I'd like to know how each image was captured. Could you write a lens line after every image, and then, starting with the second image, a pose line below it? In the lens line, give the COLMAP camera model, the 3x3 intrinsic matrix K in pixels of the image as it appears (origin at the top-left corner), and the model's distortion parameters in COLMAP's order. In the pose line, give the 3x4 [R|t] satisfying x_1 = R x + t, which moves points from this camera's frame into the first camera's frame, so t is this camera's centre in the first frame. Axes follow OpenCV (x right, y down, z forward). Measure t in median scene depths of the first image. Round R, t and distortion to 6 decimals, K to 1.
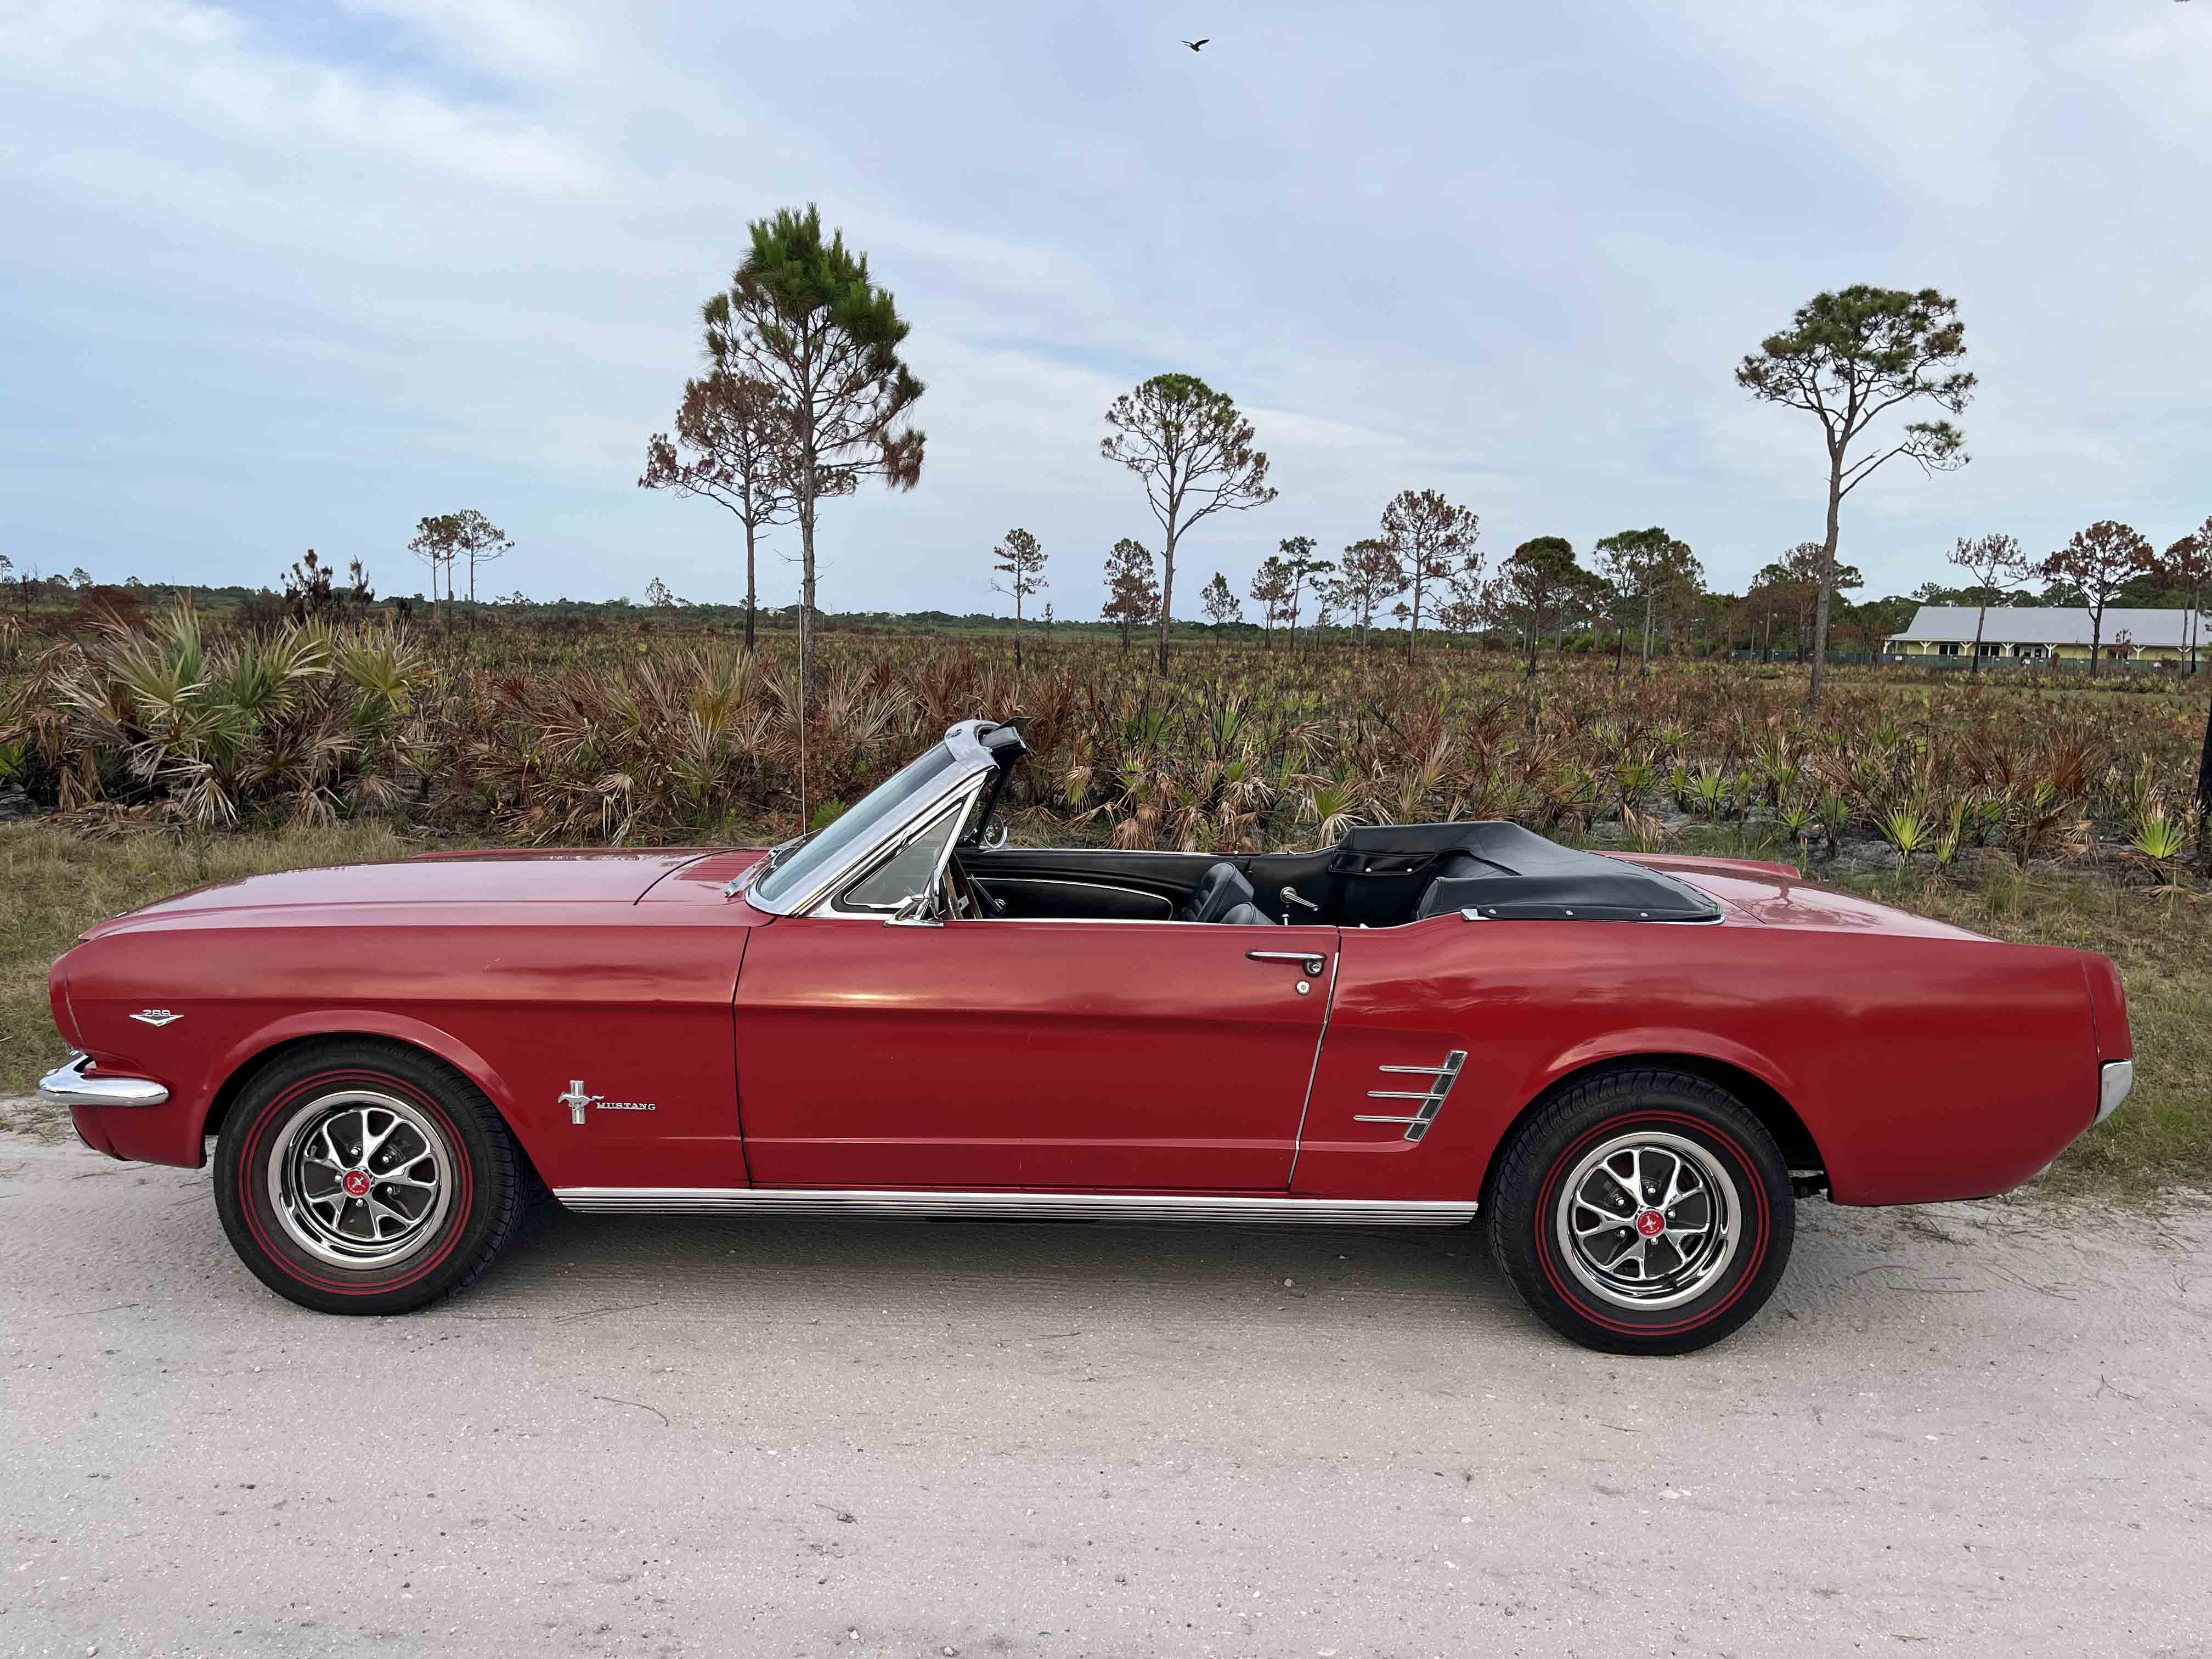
lens RADIAL K [[1688.9, 0, 1106.0], [0, 1688.9, 829.5], [0, 0, 1]] dist [0.098345, -0.151505]
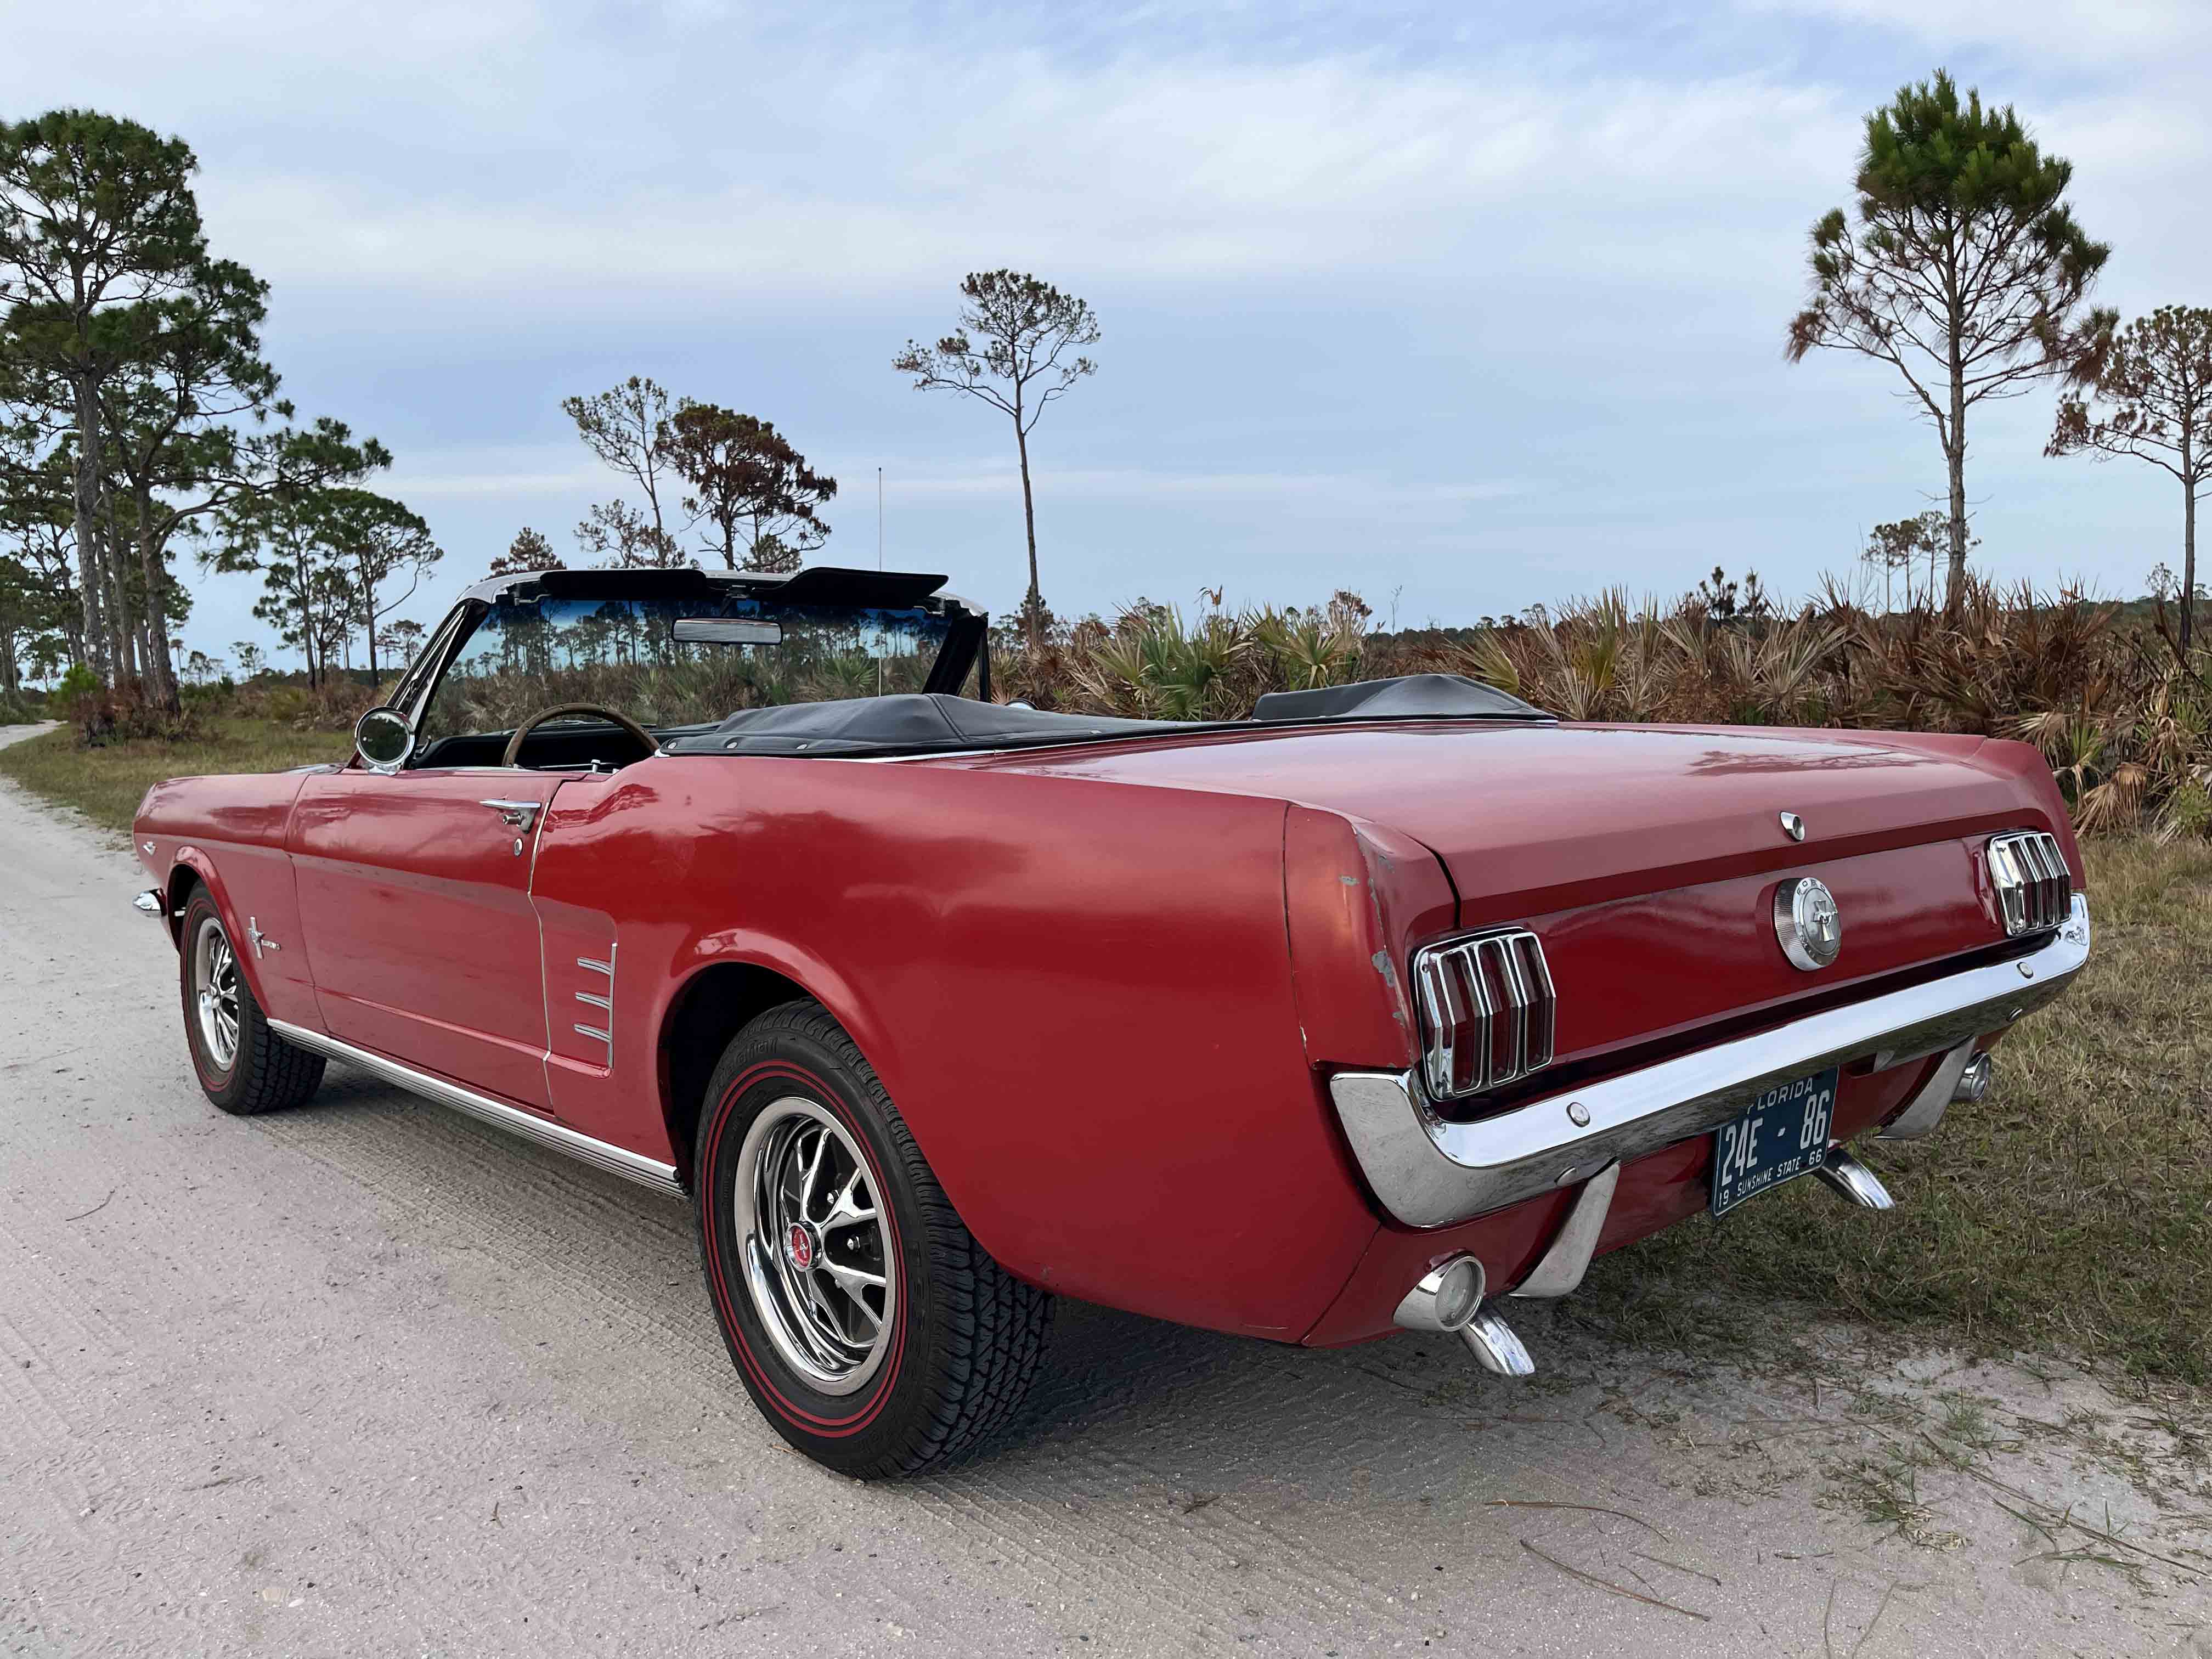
lens RADIAL K [[1688.9, 0, 1106.0], [0, 1688.9, 829.5], [0, 0, 1]] dist [0.098345, -0.151505]
pose [[0.669913, 0.017299, -0.742238, 0.171400], [-0.026615, 0.999645, -0.000724, 0.015579], [0.741962, 0.020240, 0.670136, 0.134556]]
